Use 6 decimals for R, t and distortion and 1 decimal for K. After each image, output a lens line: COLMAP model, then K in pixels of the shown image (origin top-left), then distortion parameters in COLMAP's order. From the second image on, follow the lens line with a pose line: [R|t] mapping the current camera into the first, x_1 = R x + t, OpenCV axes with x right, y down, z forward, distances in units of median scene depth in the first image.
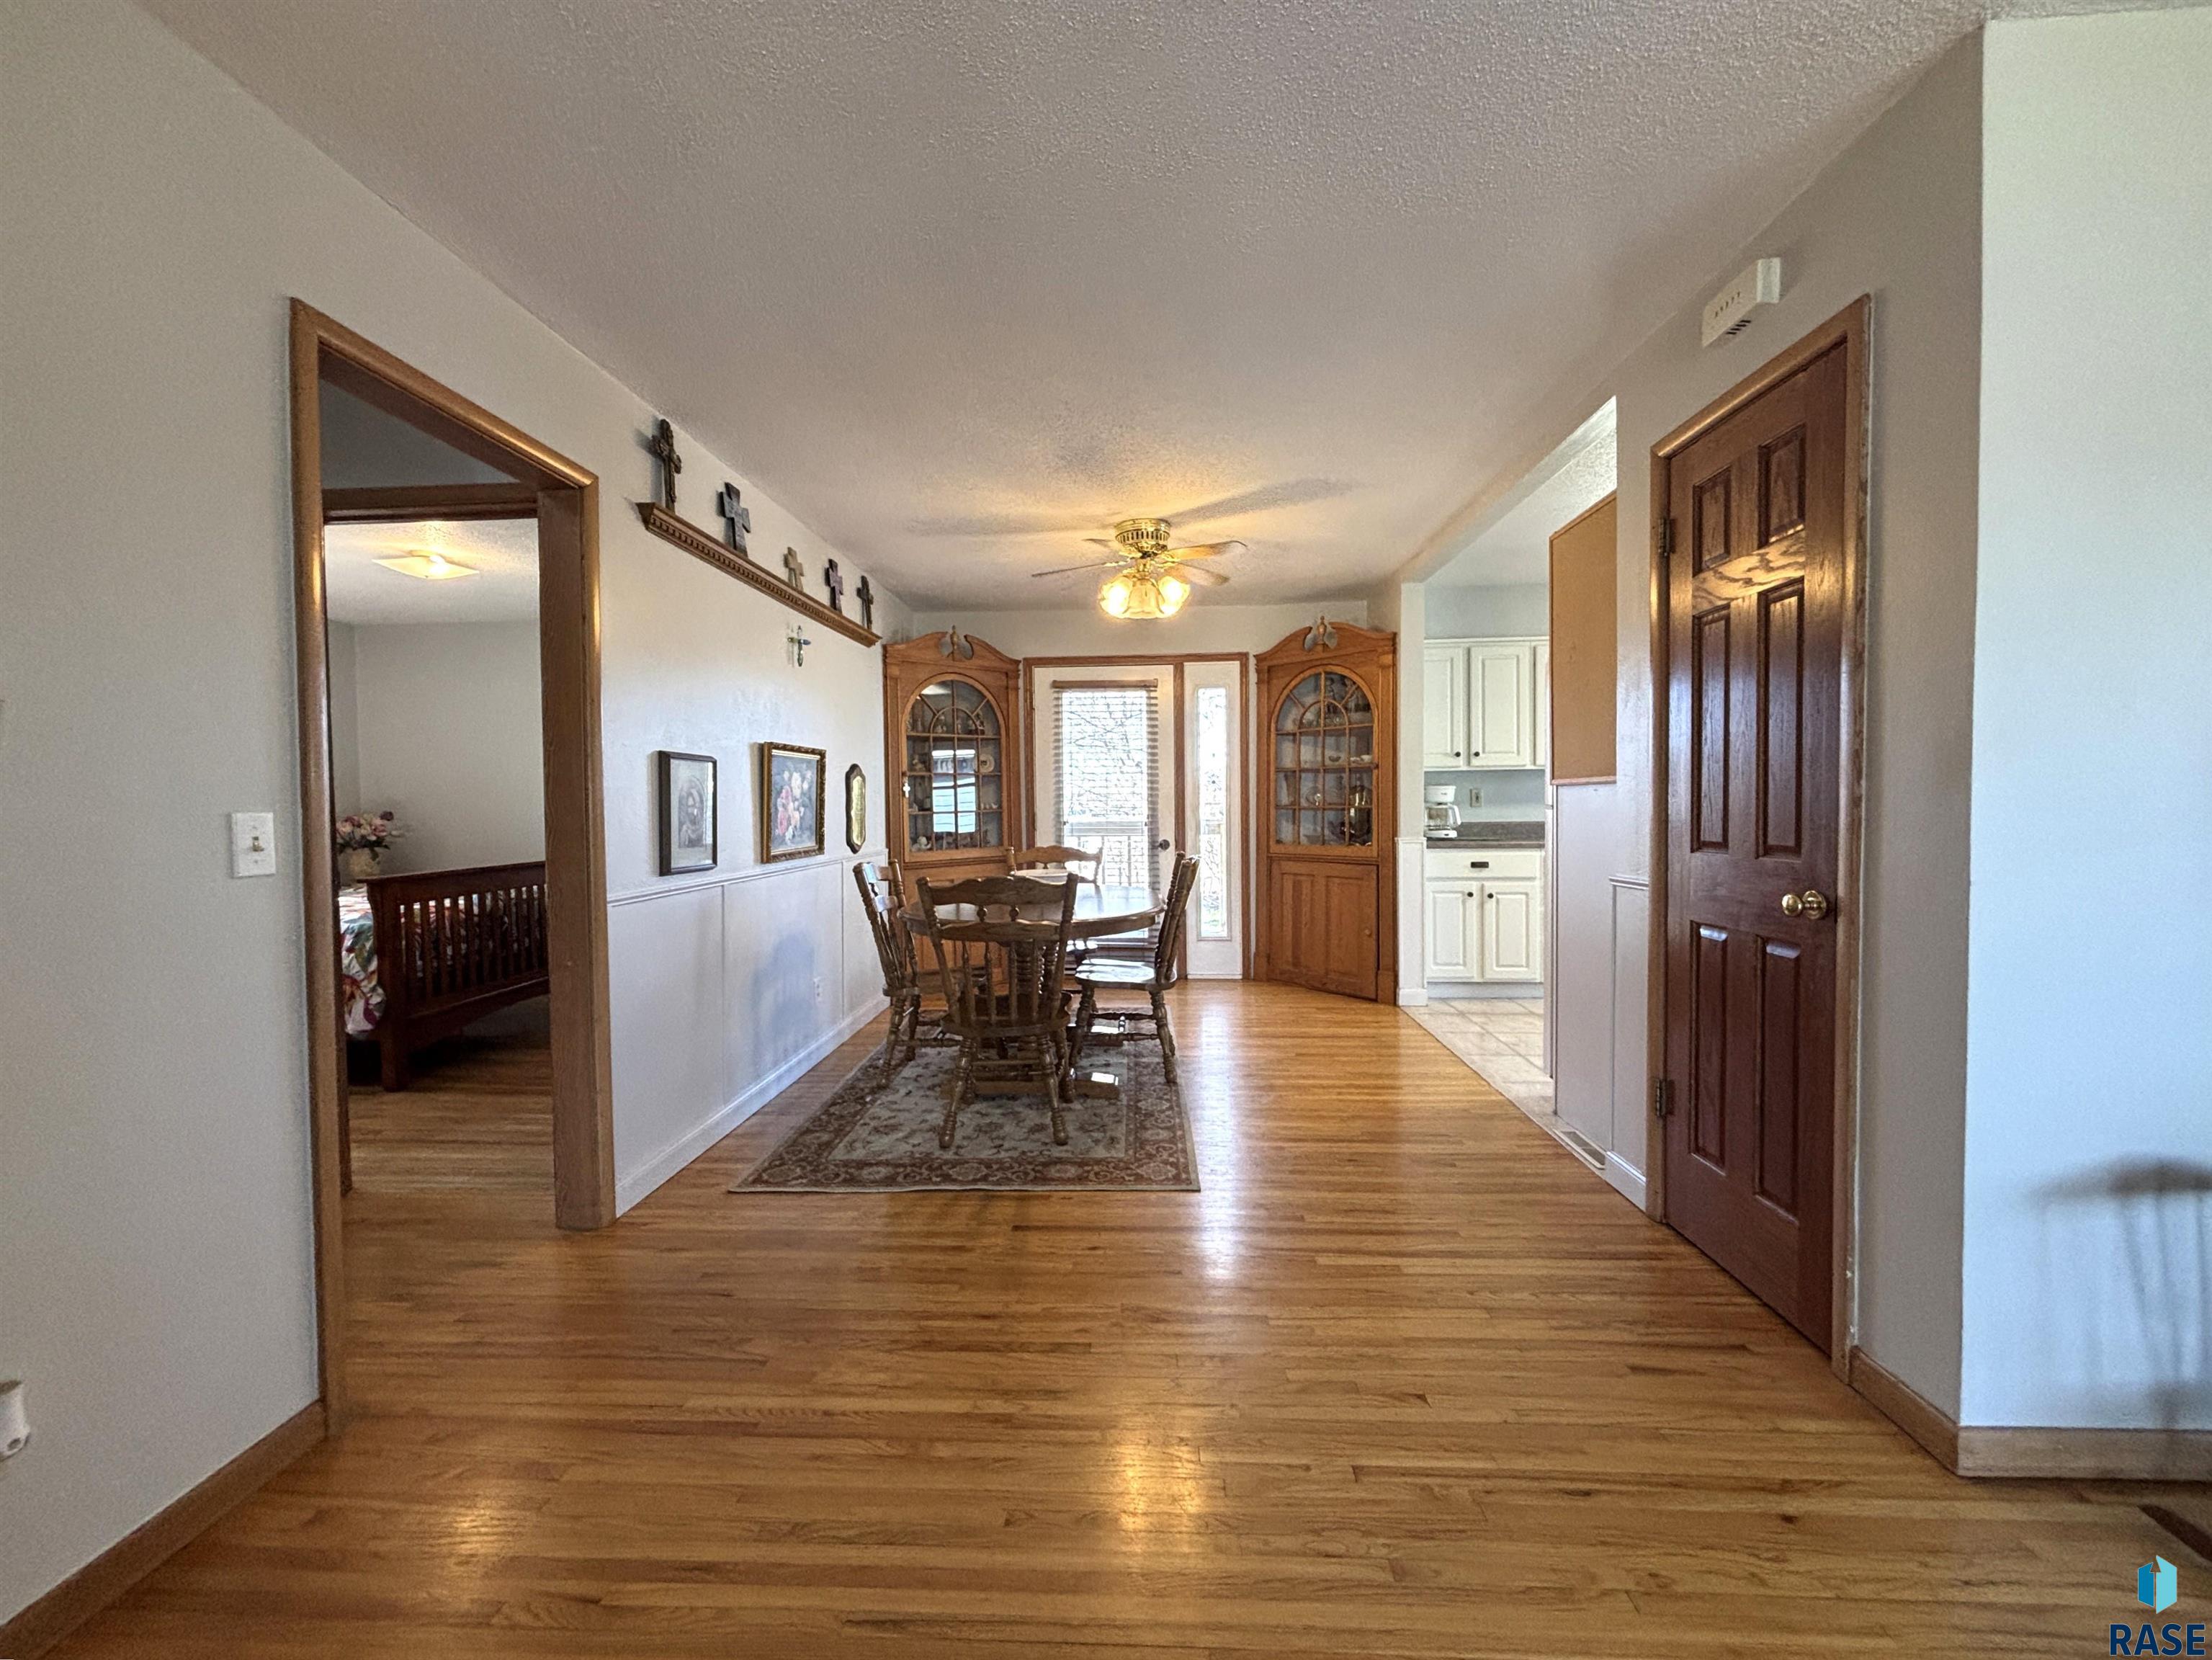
lens RADIAL K [[888.6, 0, 1098.9], [0, 888.6, 825.4], [0, 0, 1]] dist [0.001941, -0.000560]
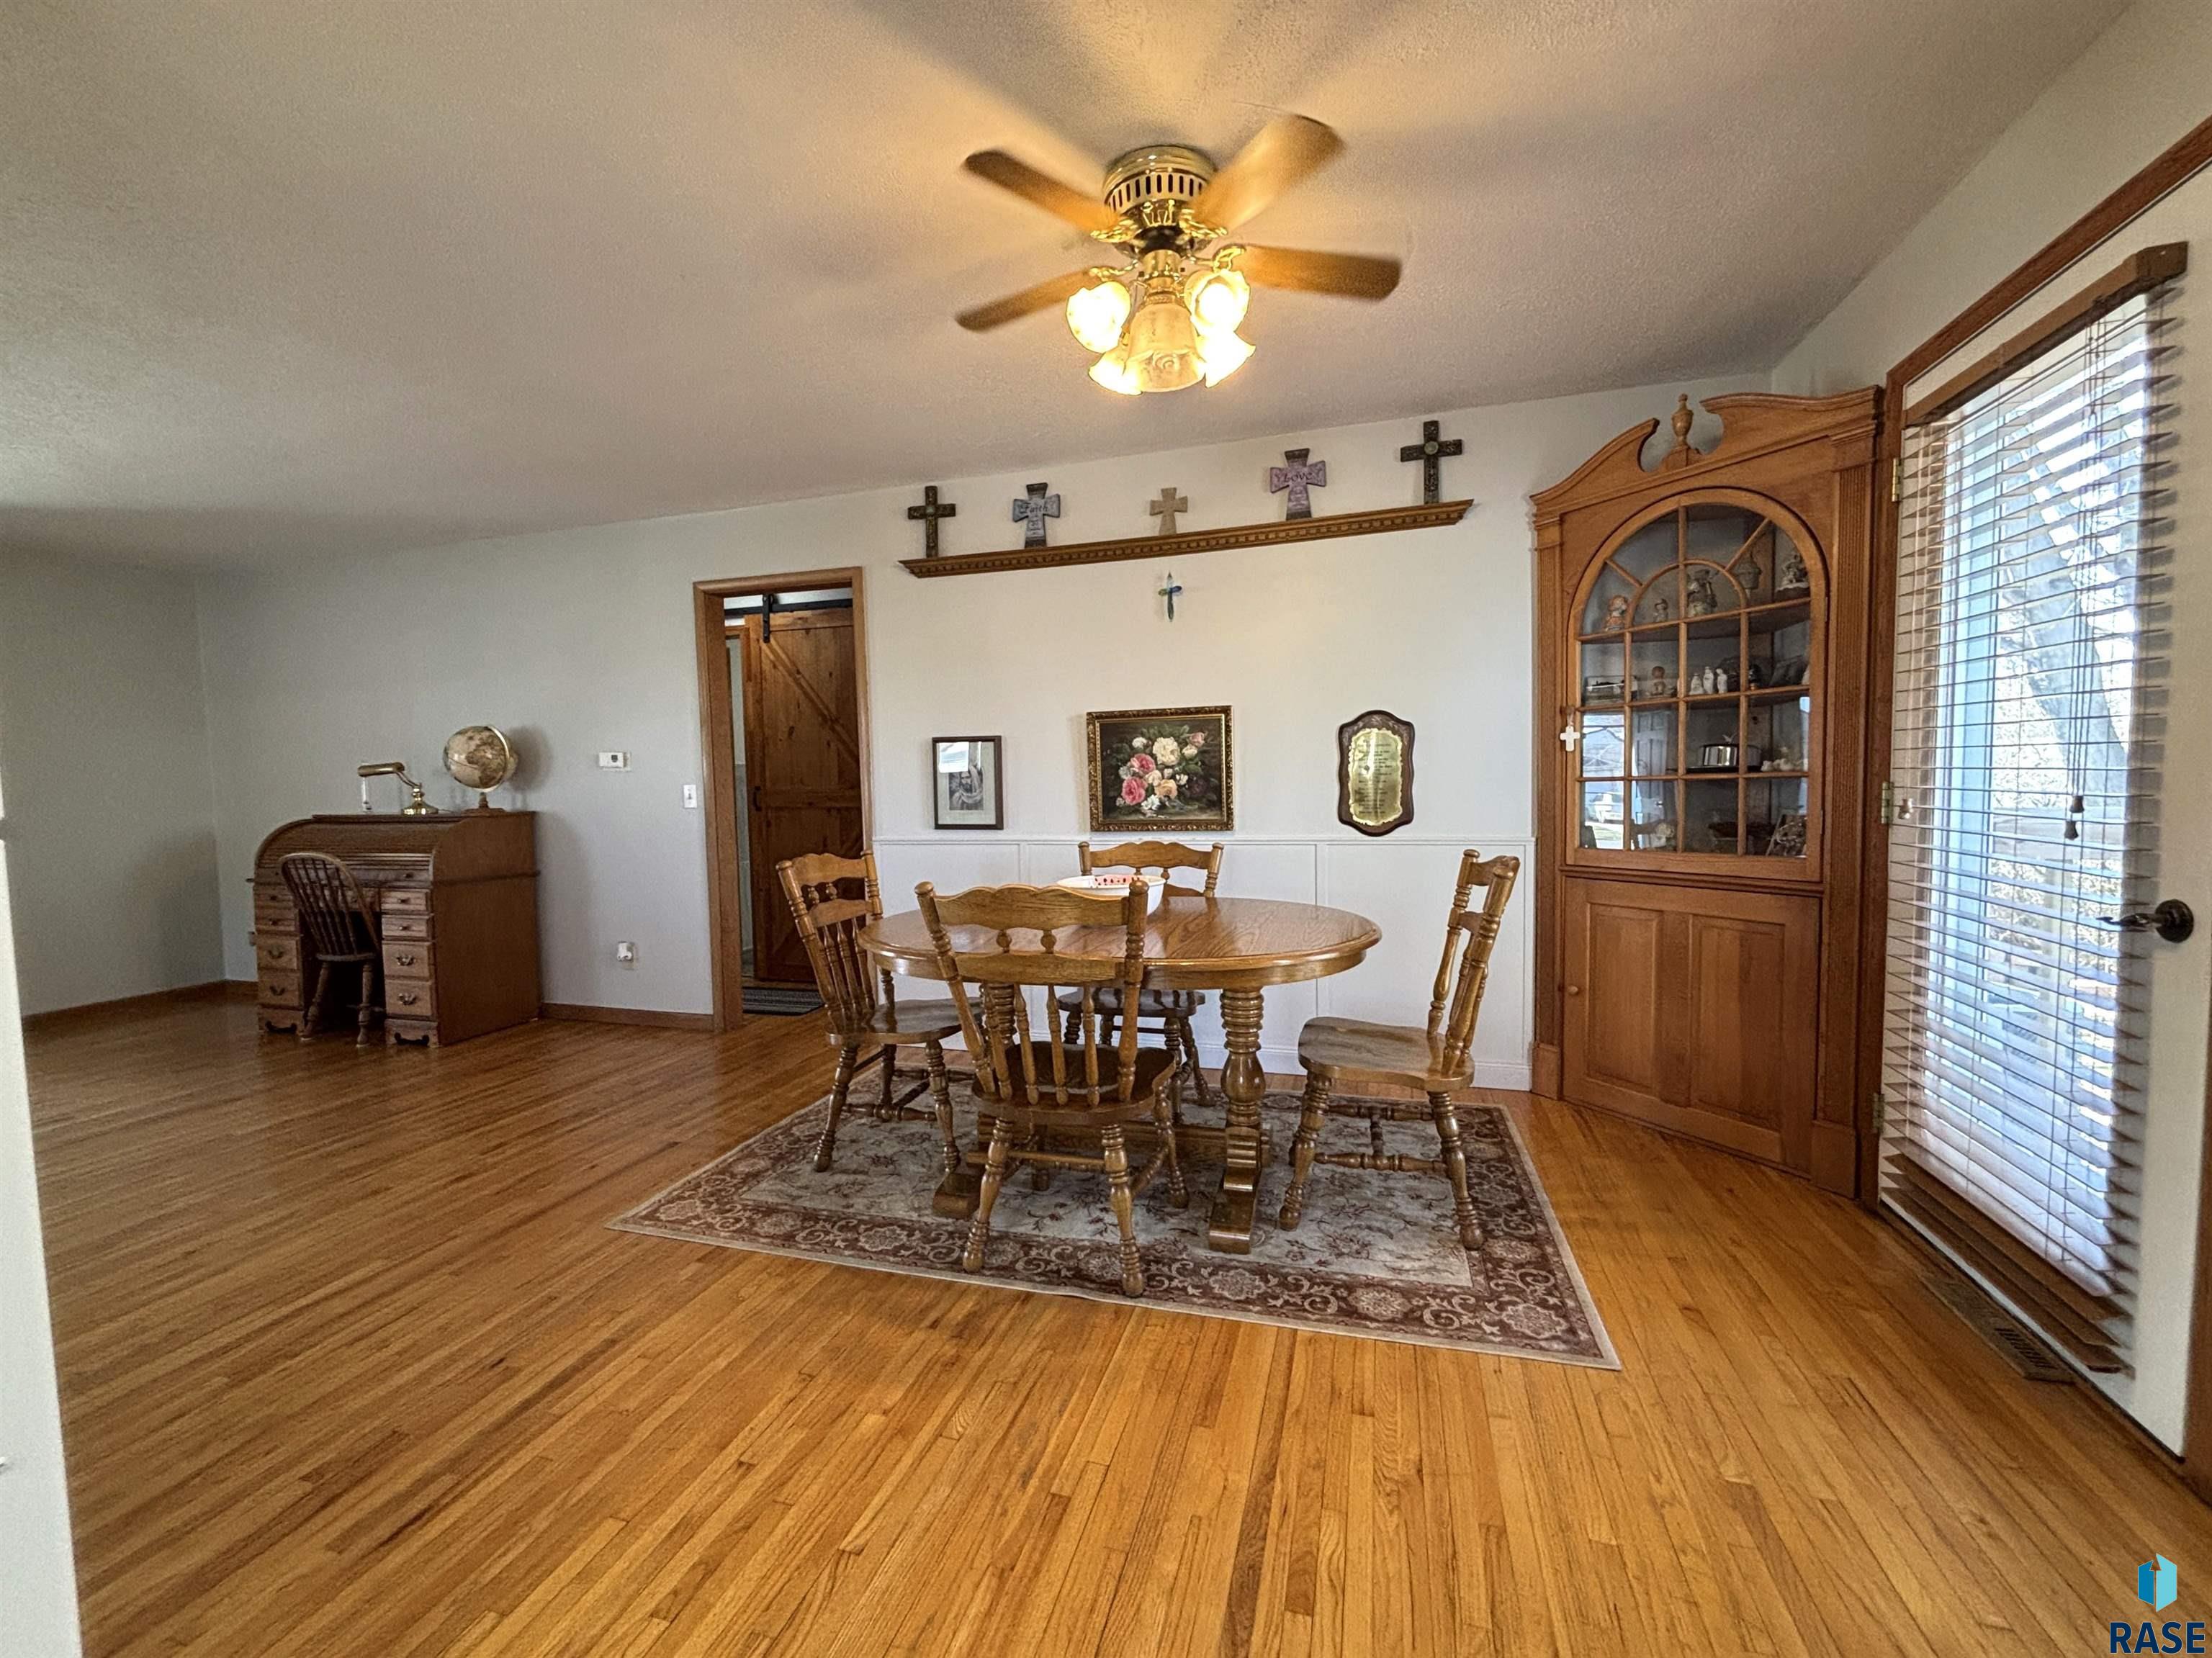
lens RADIAL K [[891.9, 0, 1106.0], [0, 891.9, 829.0], [0, 0, 1]] dist [0.000951, -0.000151]
pose [[-0.229661, 0.068812, -0.970835, 0.542157], [-0.001667, 0.997468, 0.071094, -0.028923], [0.973269, 0.017946, -0.228965, 1.099235]]
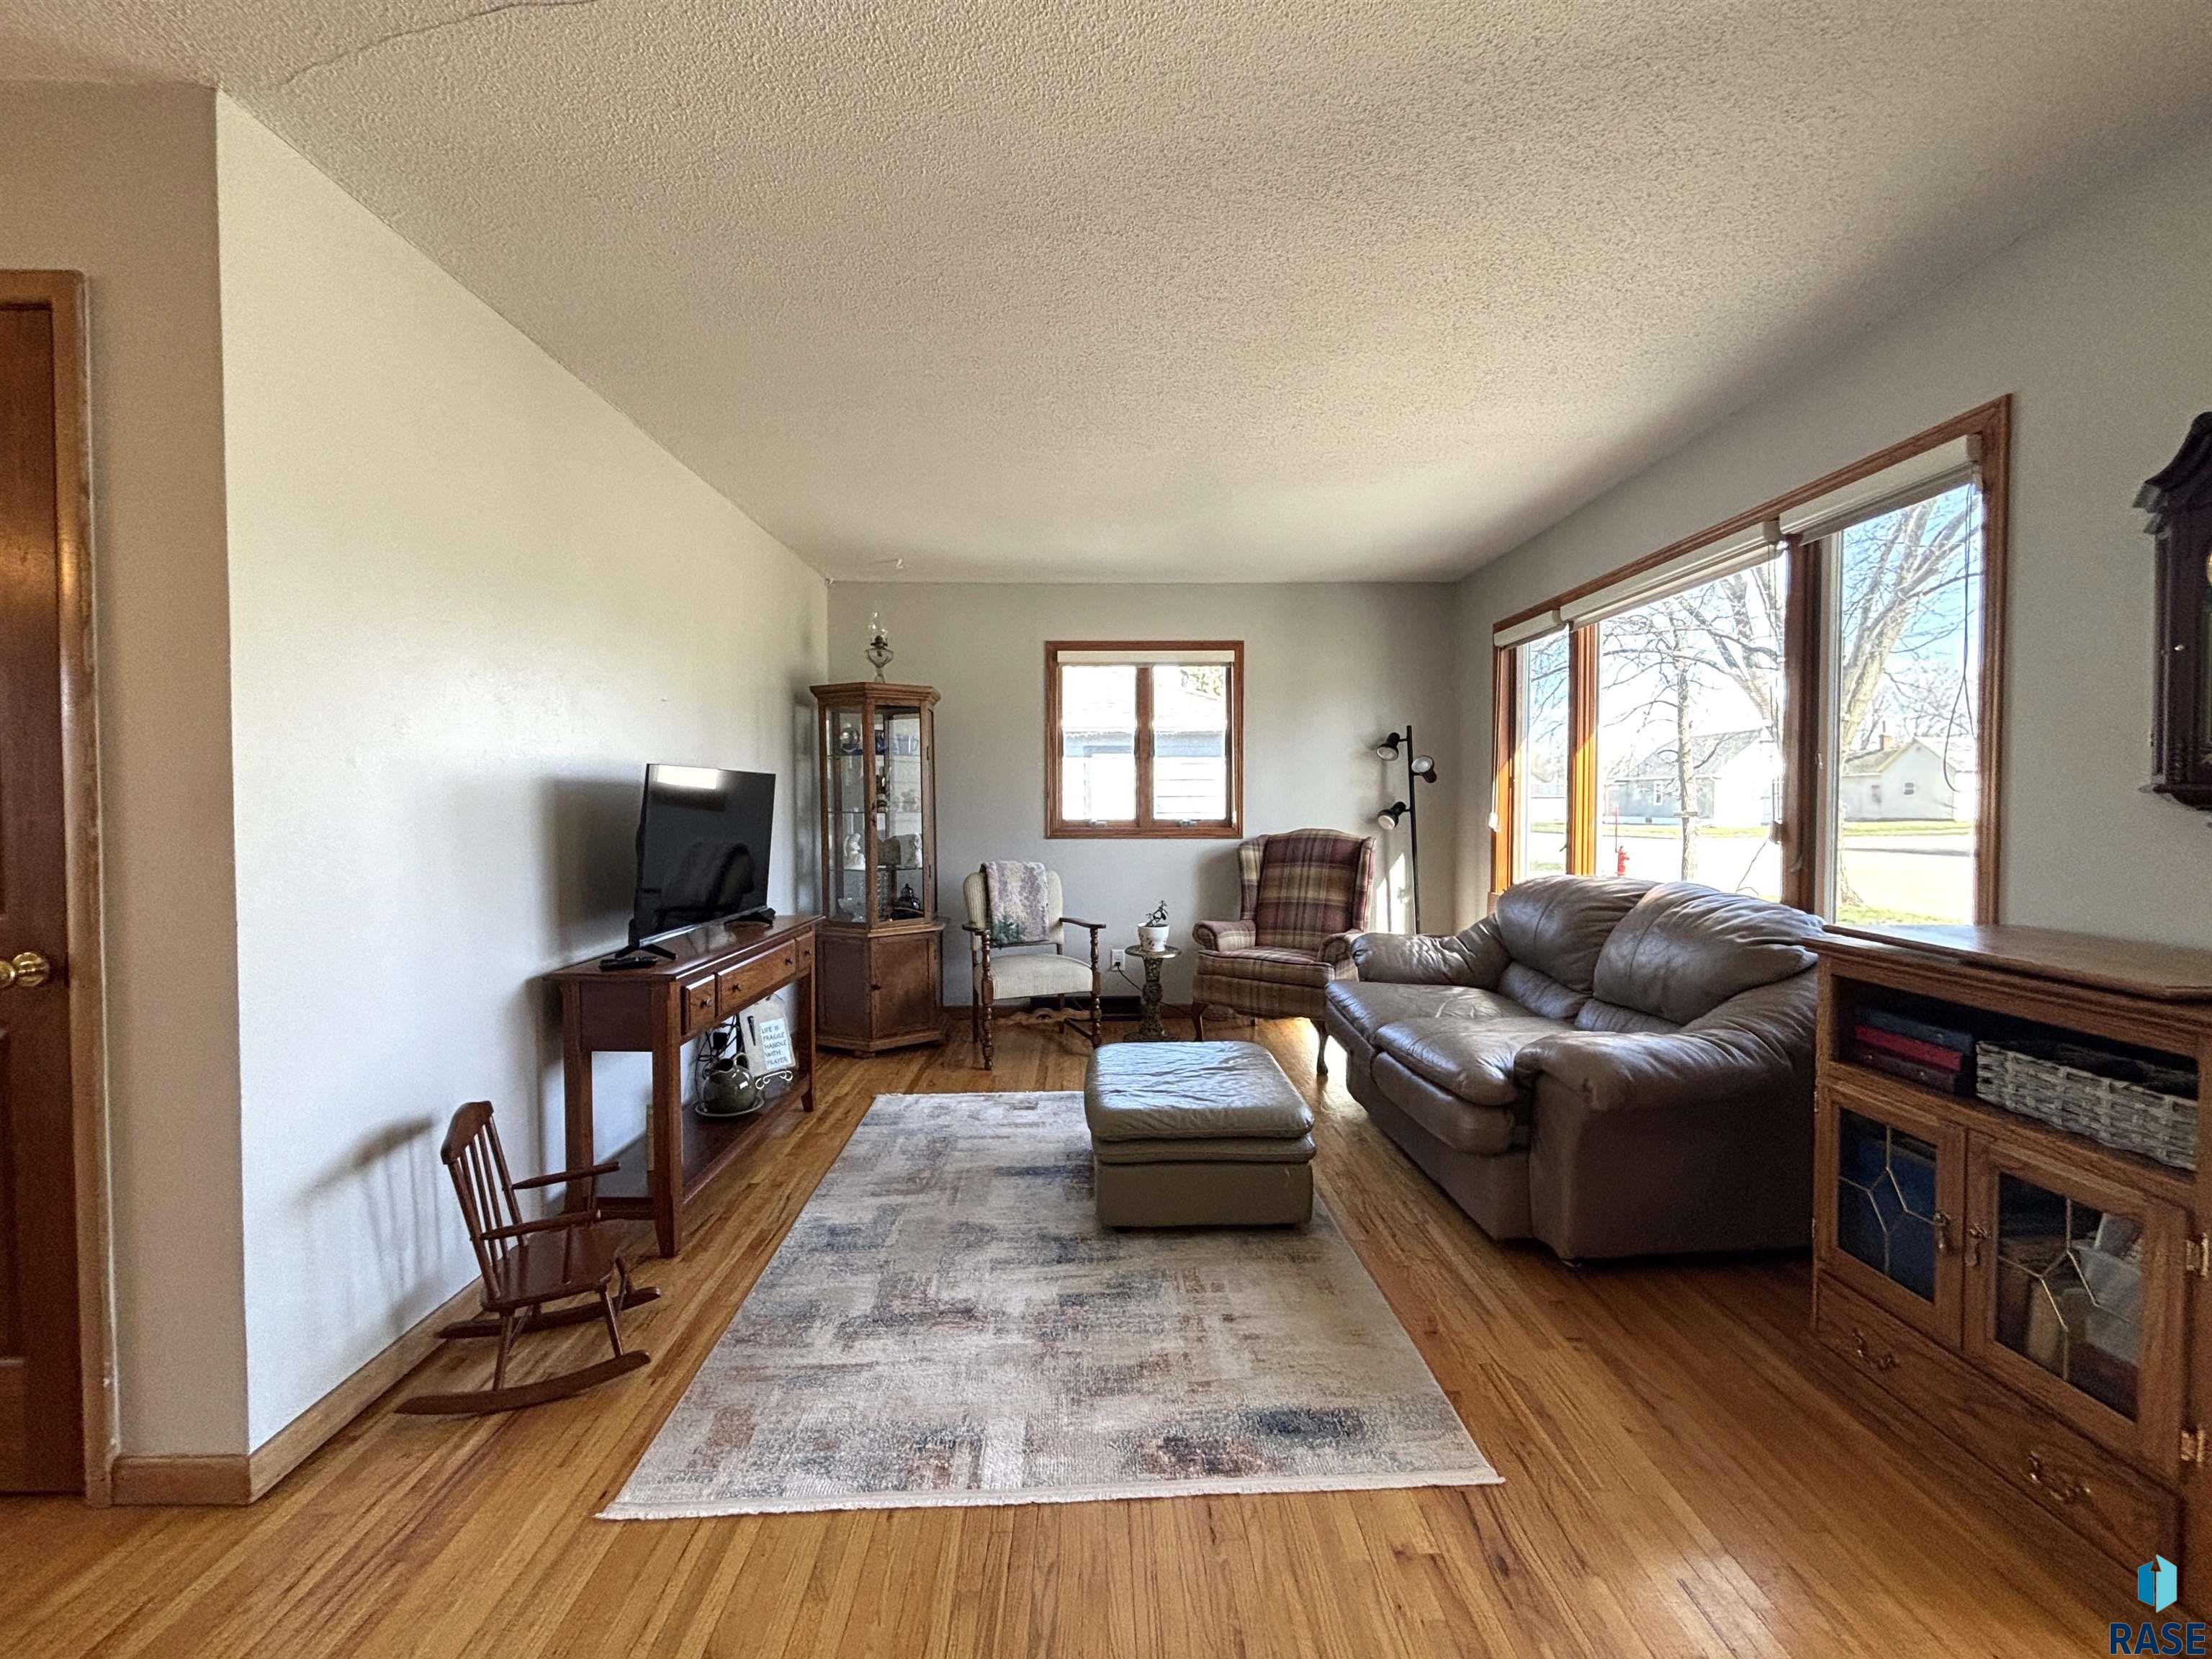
lens RADIAL K [[888.5, 0, 1098.9], [0, 888.5, 824.9], [0, 0, 1]] dist [0.001941, -0.000560]
pose [[-0.068929, -0.010641, 0.997565, -0.041796], [0.029152, 0.999495, 0.012676, -0.012281], [-0.997196, 0.029955, -0.068584, 0.028243]]
